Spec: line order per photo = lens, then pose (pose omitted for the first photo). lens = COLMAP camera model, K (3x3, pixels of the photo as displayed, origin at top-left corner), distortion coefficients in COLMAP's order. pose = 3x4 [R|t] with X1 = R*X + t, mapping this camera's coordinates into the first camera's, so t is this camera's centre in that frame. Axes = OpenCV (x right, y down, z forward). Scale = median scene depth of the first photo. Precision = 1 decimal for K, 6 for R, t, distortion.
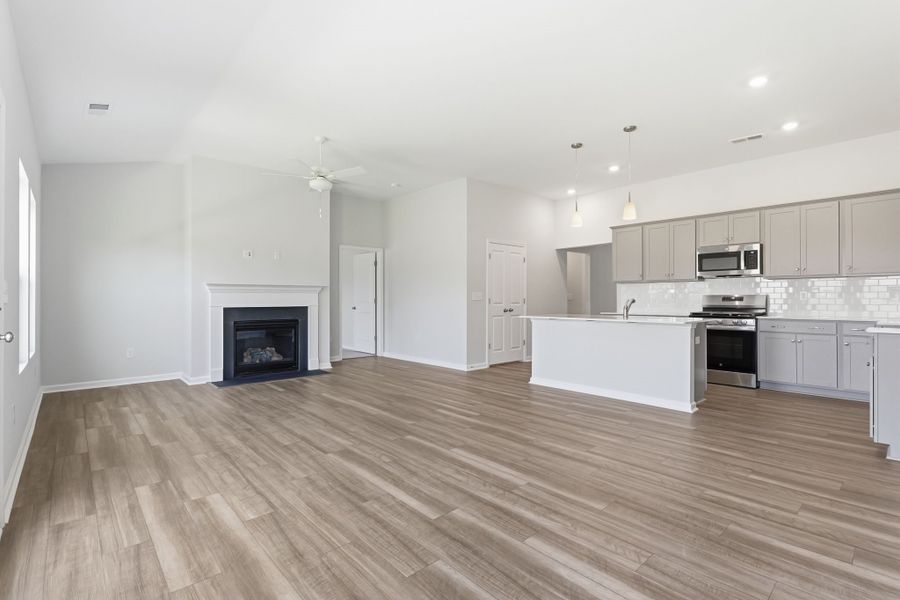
lens RADIAL K [[429.6, 0, 453.5], [0, 429.6, 298.6], [0, 0, 1]] dist [0.004487, -0.002671]
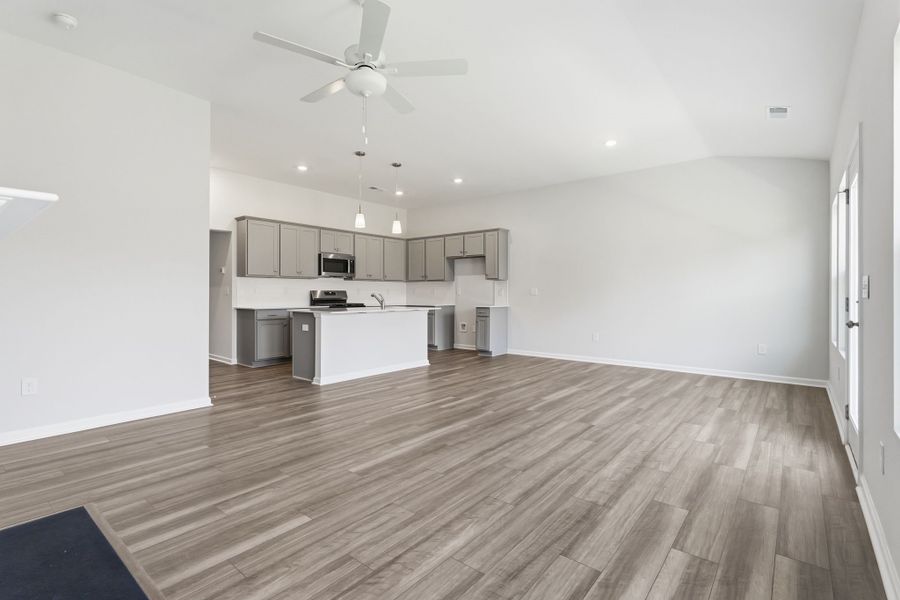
lens RADIAL K [[429.6, 0, 452.7], [0, 429.6, 296.7], [0, 0, 1]] dist [0.004487, -0.002671]
pose [[-0.165782, -0.006653, 0.986140, -1.268000], [-0.002947, 0.999976, 0.006251, 0.001835], [-0.986158, -0.001870, -0.165798, 1.437236]]
